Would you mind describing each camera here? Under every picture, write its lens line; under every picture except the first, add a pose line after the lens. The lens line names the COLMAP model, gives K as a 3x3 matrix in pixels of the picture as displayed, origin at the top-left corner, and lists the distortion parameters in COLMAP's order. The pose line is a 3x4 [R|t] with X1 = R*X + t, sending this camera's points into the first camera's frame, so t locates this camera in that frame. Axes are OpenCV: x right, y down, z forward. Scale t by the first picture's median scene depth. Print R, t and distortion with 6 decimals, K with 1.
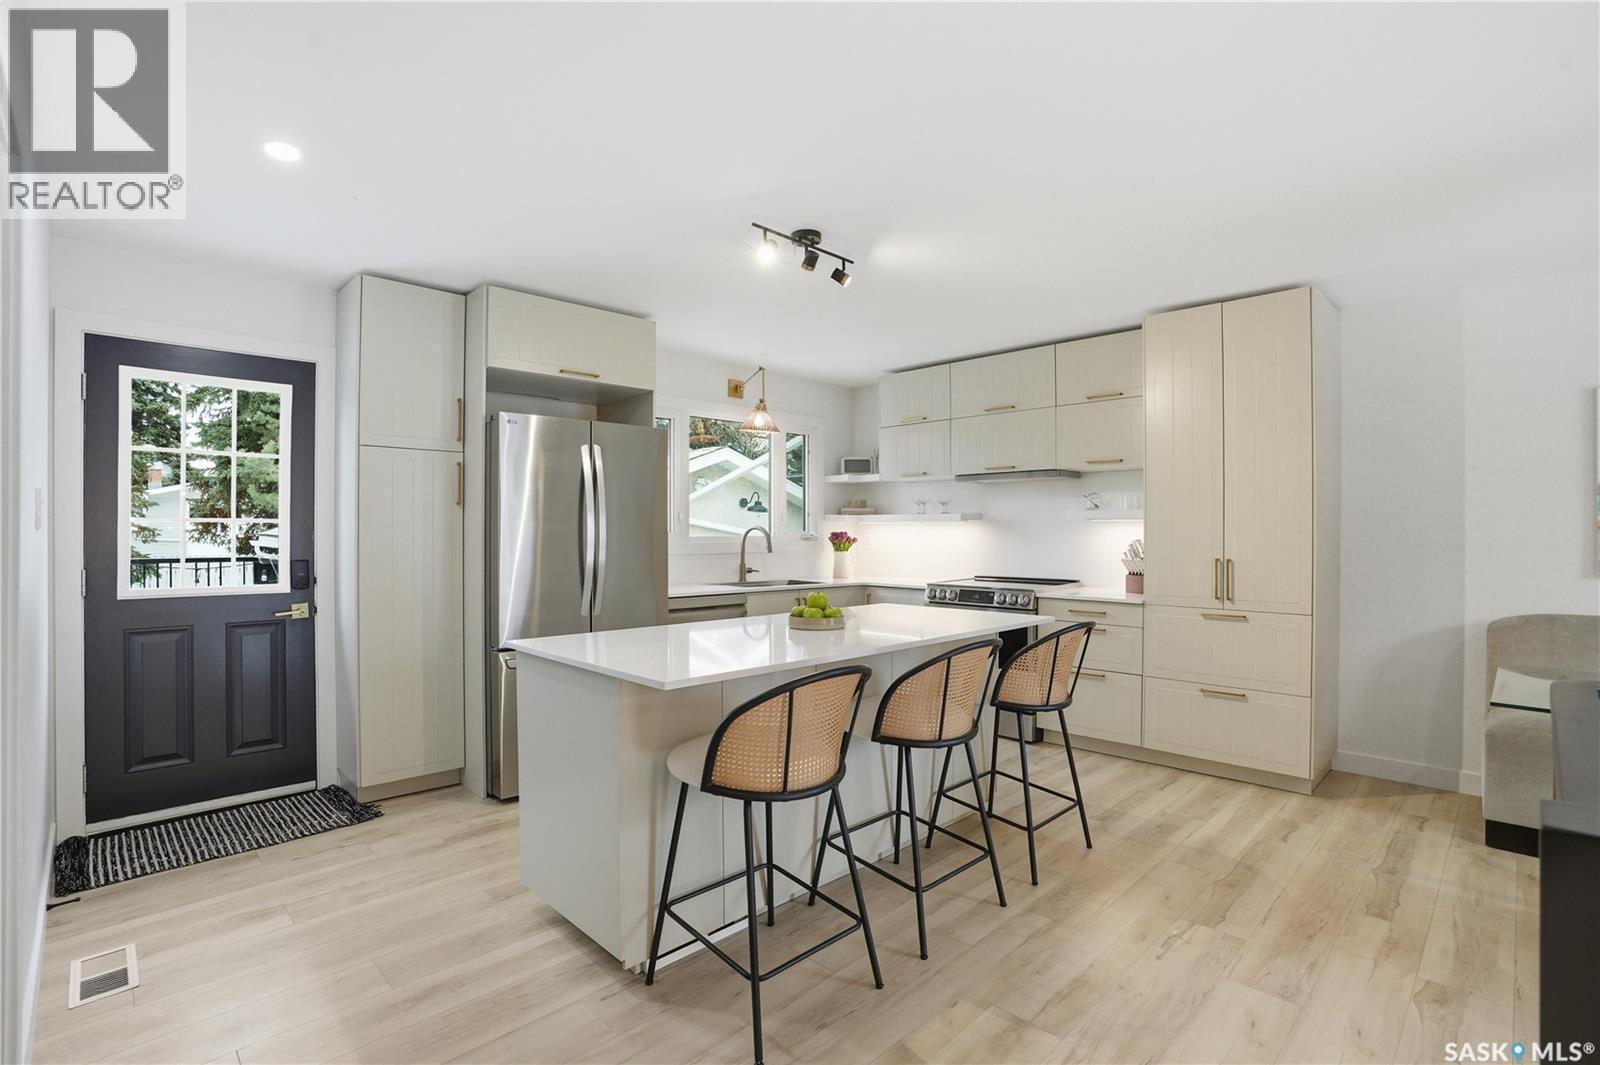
lens RADIAL K [[741.8, 0, 804.7], [0, 741.8, 525.1], [0, 0, 1]] dist [-0.075180, 0.026816]
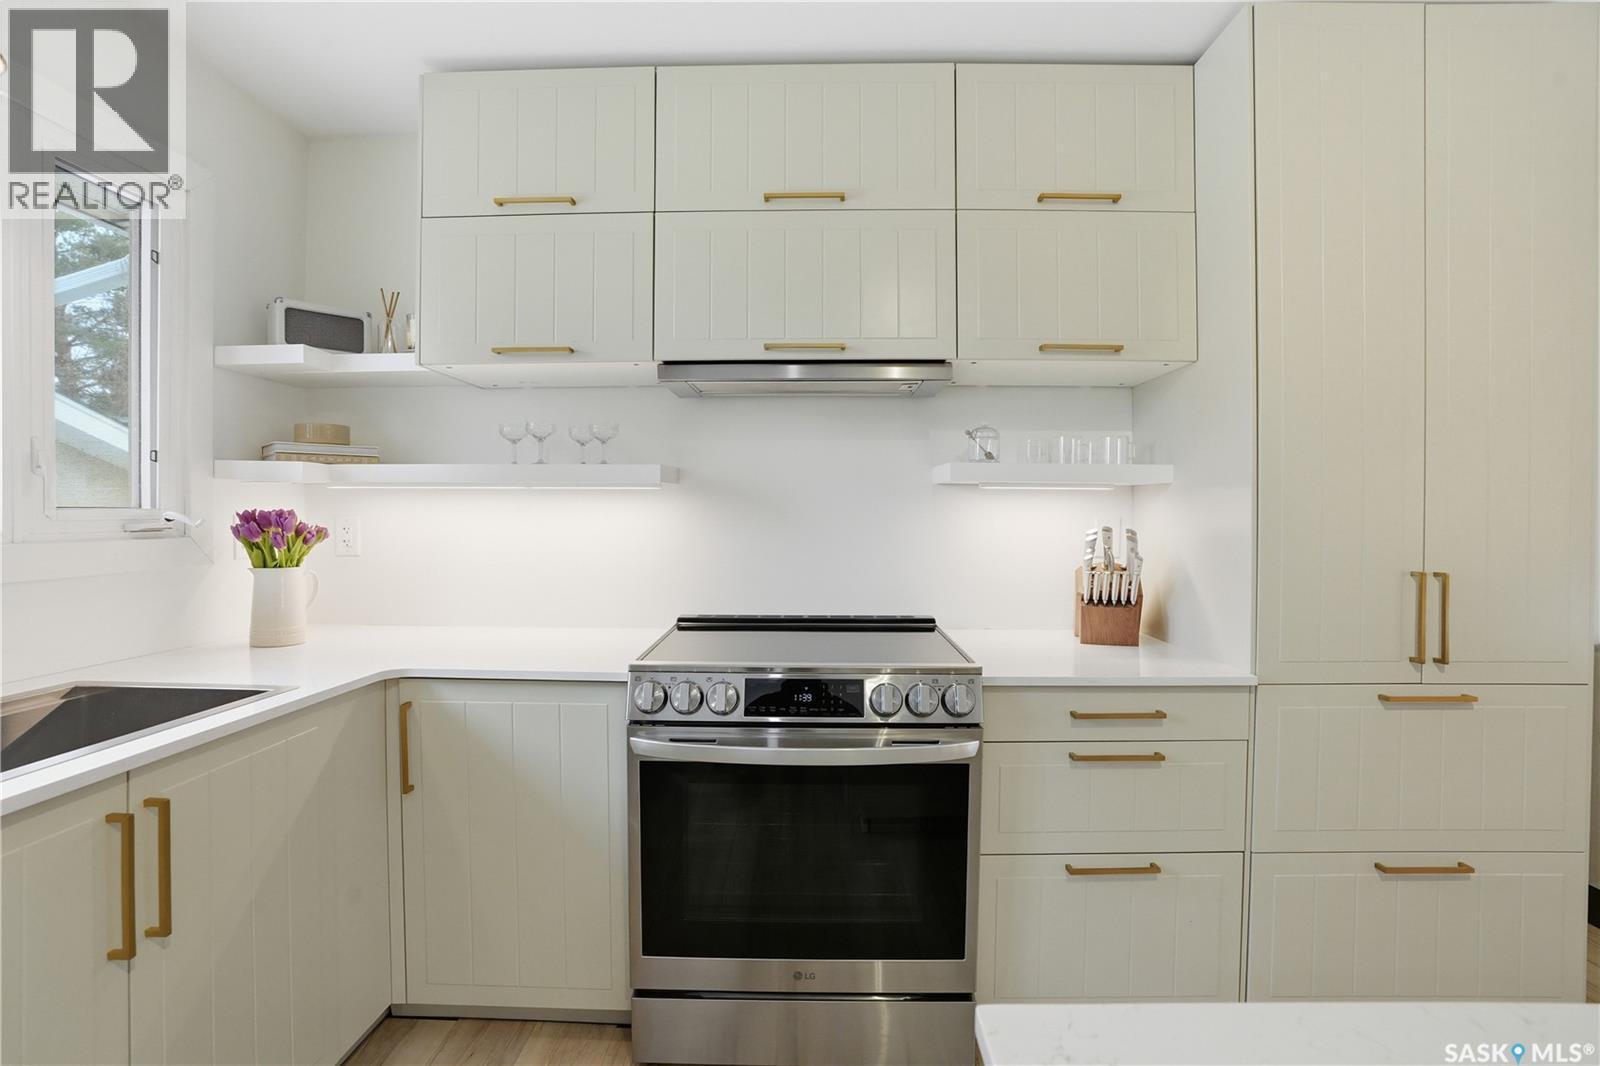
lens RADIAL K [[741.8, 0, 804.7], [0, 741.8, 525.6], [0, 0, 1]] dist [-0.075180, 0.026816]
pose [[0.719063, -0.009334, 0.694882, -0.006998], [-0.009009, 0.999701, 0.022752, 0.007664], [-0.694886, -0.022620, 0.718764, 0.704793]]
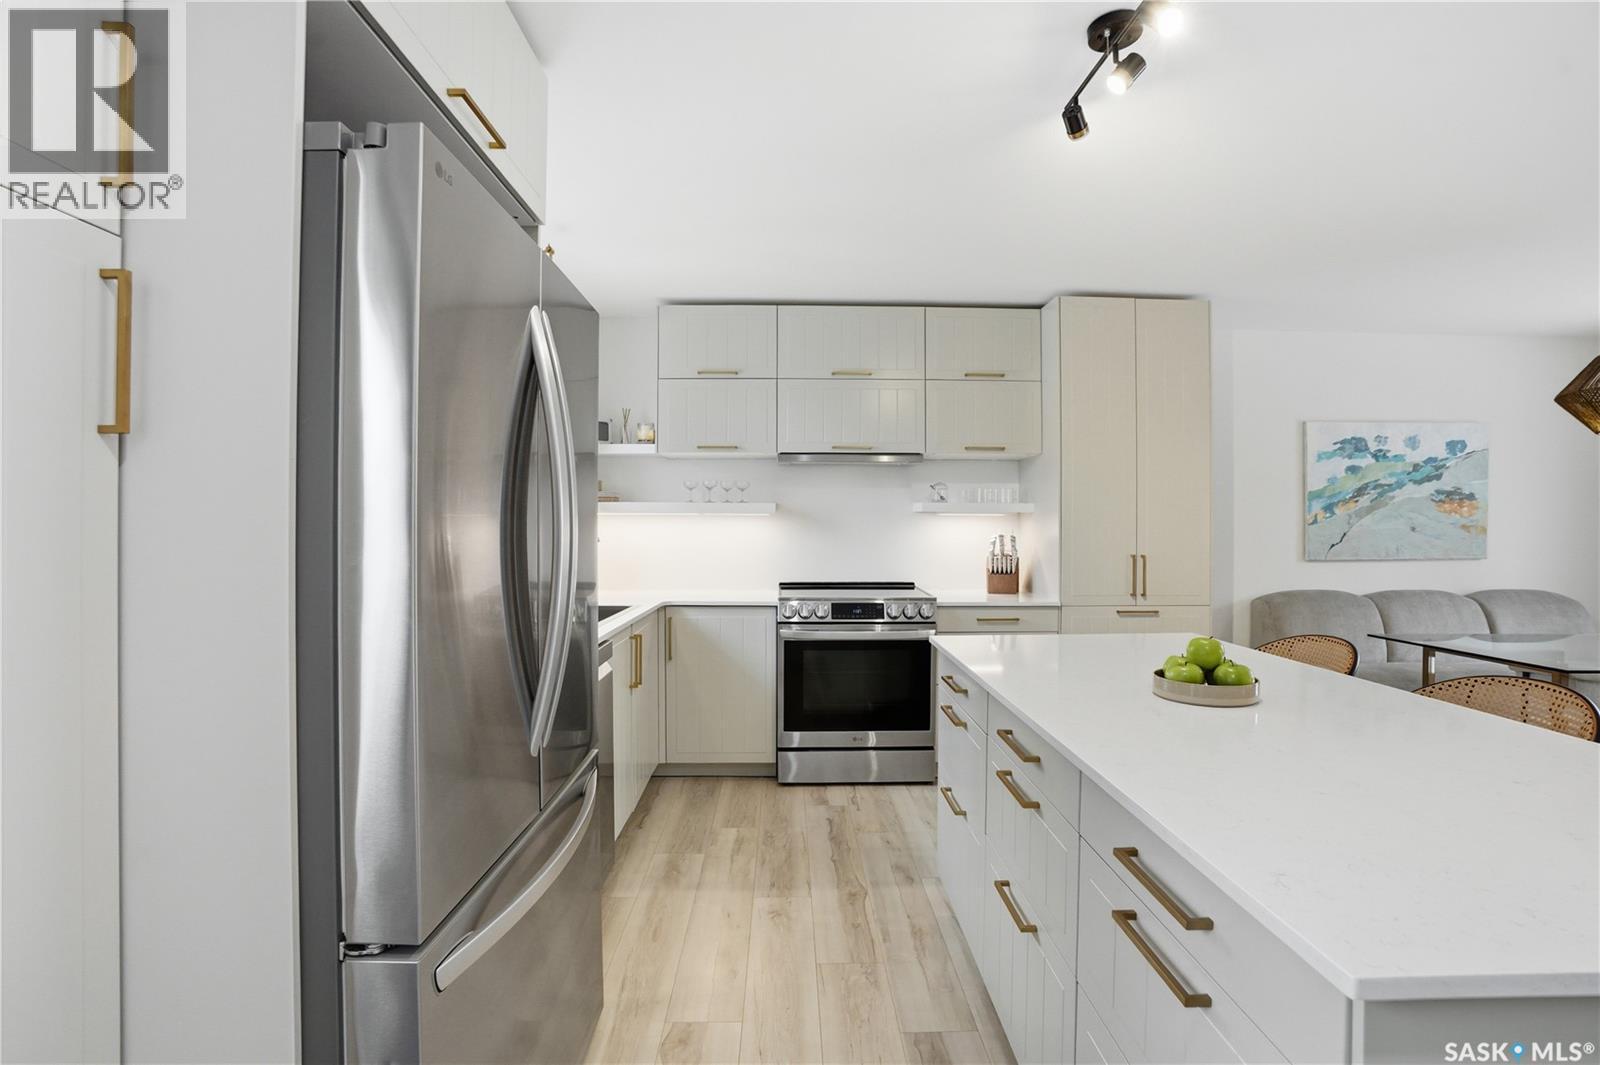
lens RADIAL K [[741.8, 0, 804.7], [0, 741.8, 525.1], [0, 0, 1]] dist [-0.075180, 0.026816]
pose [[0.693654, -0.001097, 0.720307, -0.345726], [-0.008733, 0.999913, 0.009933, -0.000838], [-0.720255, -0.013180, 0.693584, 0.467989]]
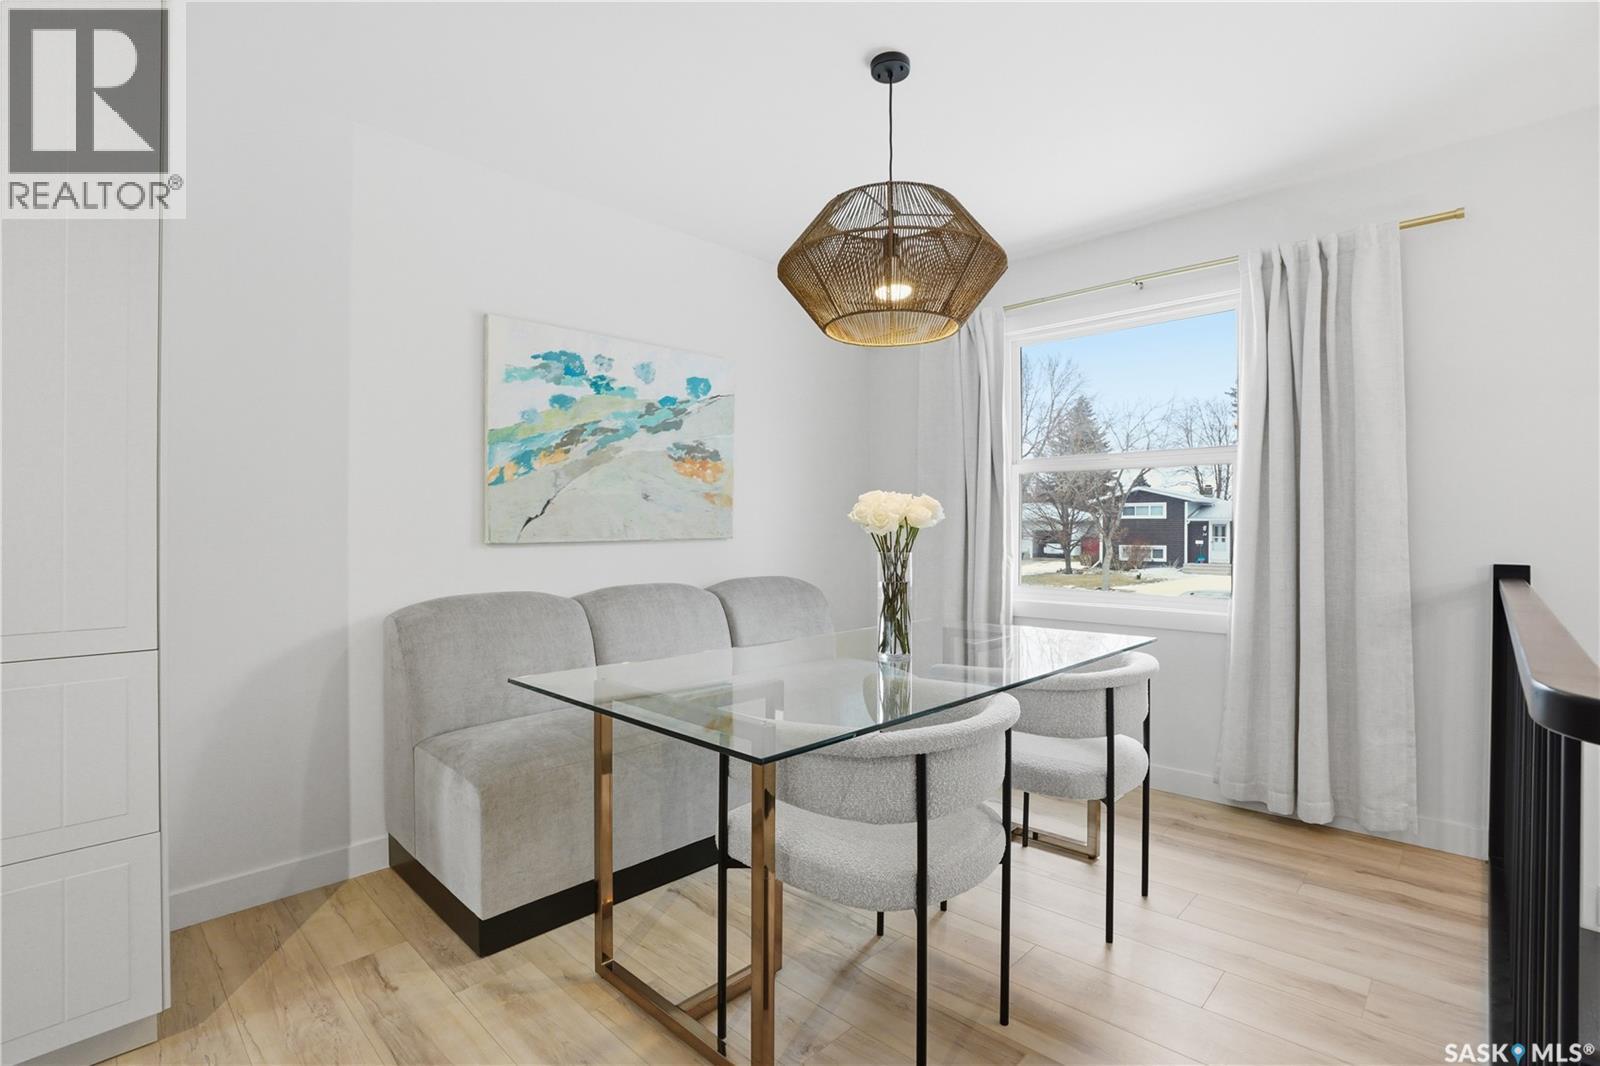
lens RADIAL K [[741.8, 0, 804.7], [0, 741.8, 525.6], [0, 0, 1]] dist [-0.075180, 0.026816]
pose [[-0.024261, -0.000864, 0.999705, 0.171672], [-0.012259, 0.999925, 0.000567, 0.028929], [-0.999630, -0.012241, -0.024270, 0.415179]]
